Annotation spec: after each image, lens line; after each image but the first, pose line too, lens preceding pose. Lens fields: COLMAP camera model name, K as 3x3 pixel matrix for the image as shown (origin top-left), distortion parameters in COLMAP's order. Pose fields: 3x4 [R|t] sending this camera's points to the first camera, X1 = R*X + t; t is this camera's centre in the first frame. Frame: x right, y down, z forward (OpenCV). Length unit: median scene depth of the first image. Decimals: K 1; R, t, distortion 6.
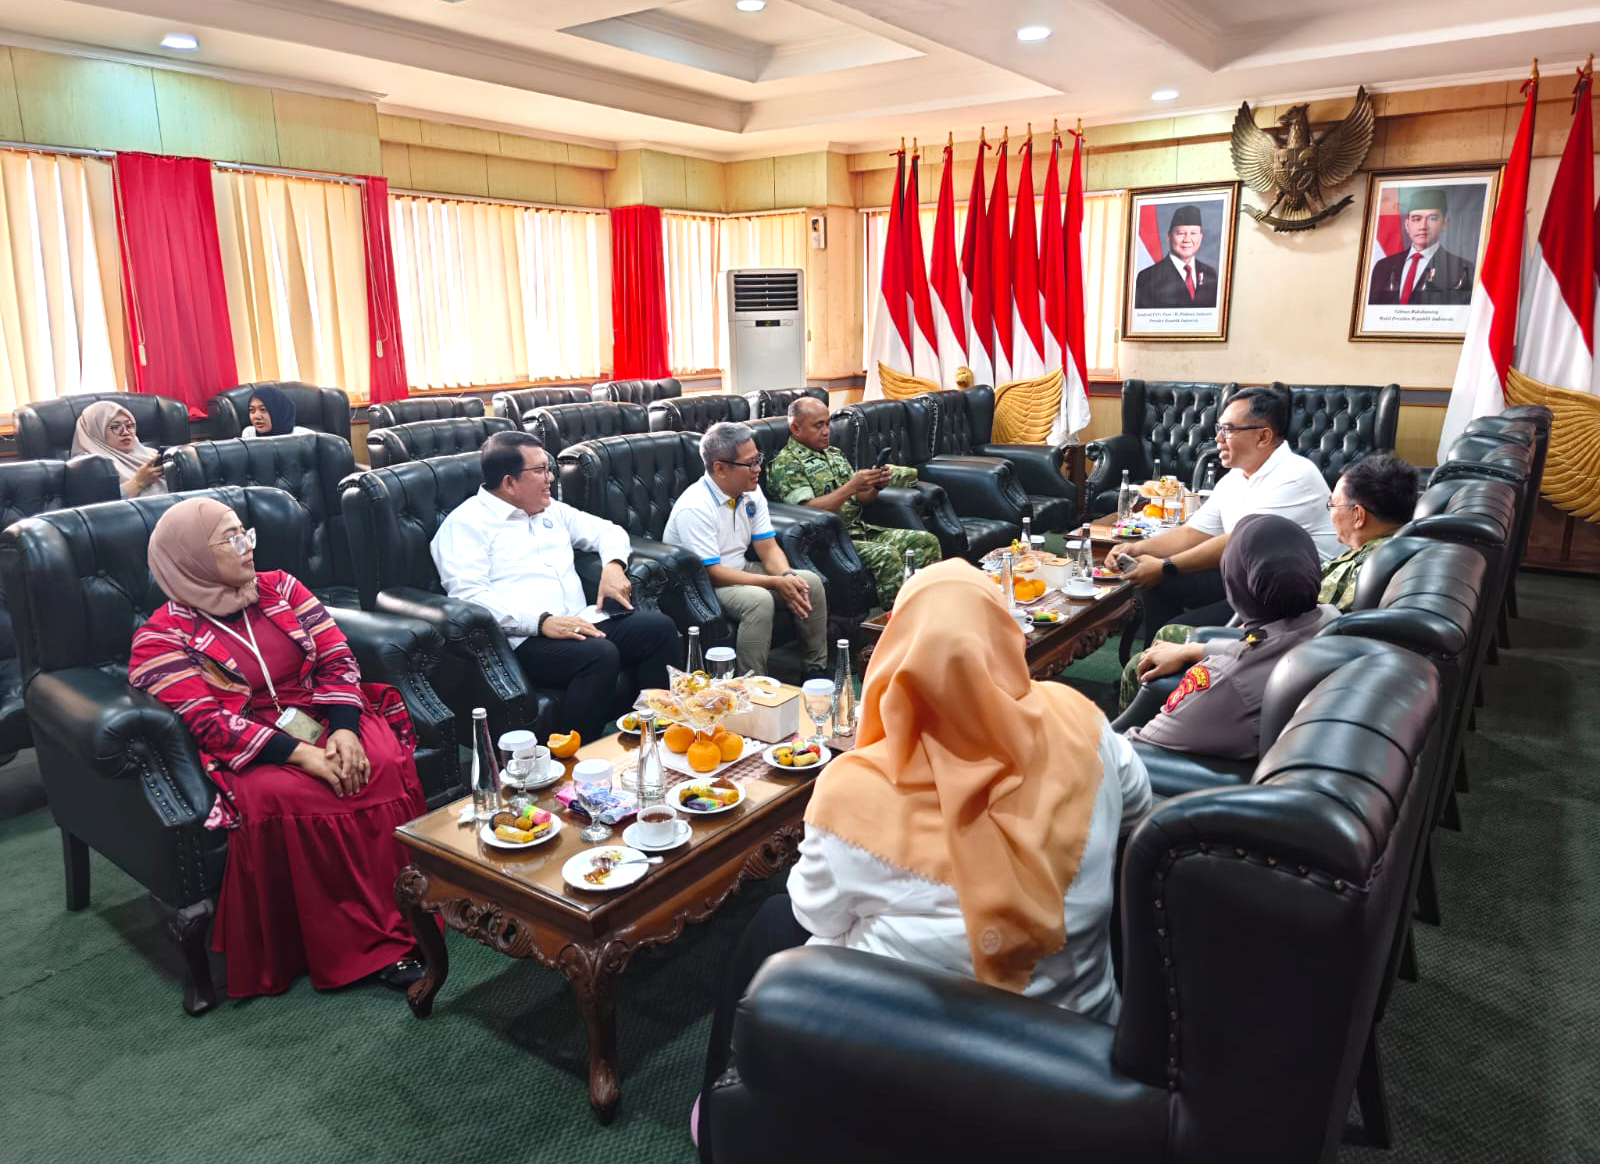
lens RADIAL K [[1083.7, 0, 791.9], [0, 1083.7, 604.0], [0, 0, 1]] dist [0.042921, -0.055282]
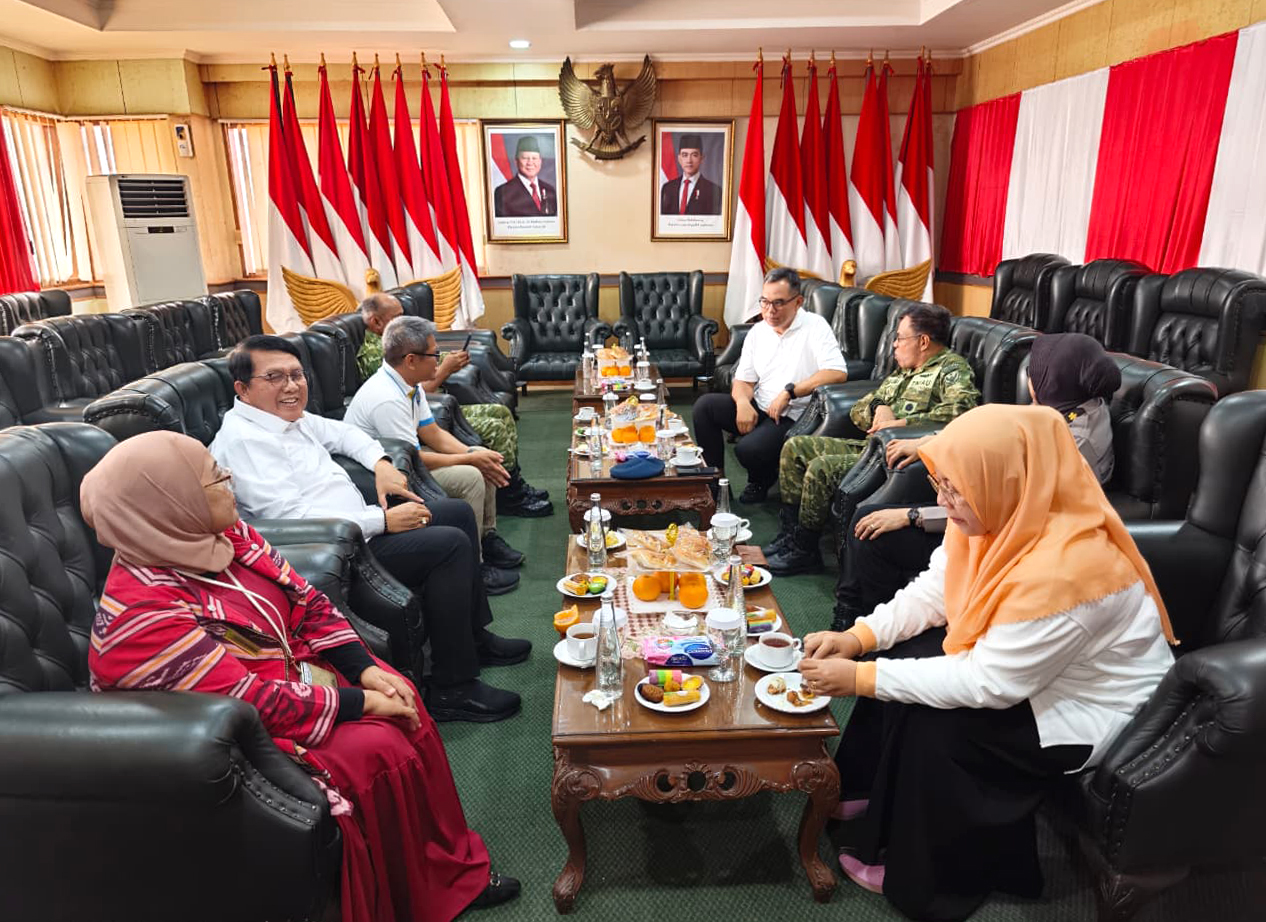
lens RADIAL K [[869.4, 0, 632.6], [0, 869.4, 530.4], [0, 0, 1]] dist [0.019699, -0.032221]
pose [[0.766741, -0.211841, 0.605996, -0.266185], [0.168431, 0.977298, 0.128531, -0.021178], [-0.619467, 0.003518, 0.785015, 0.118017]]
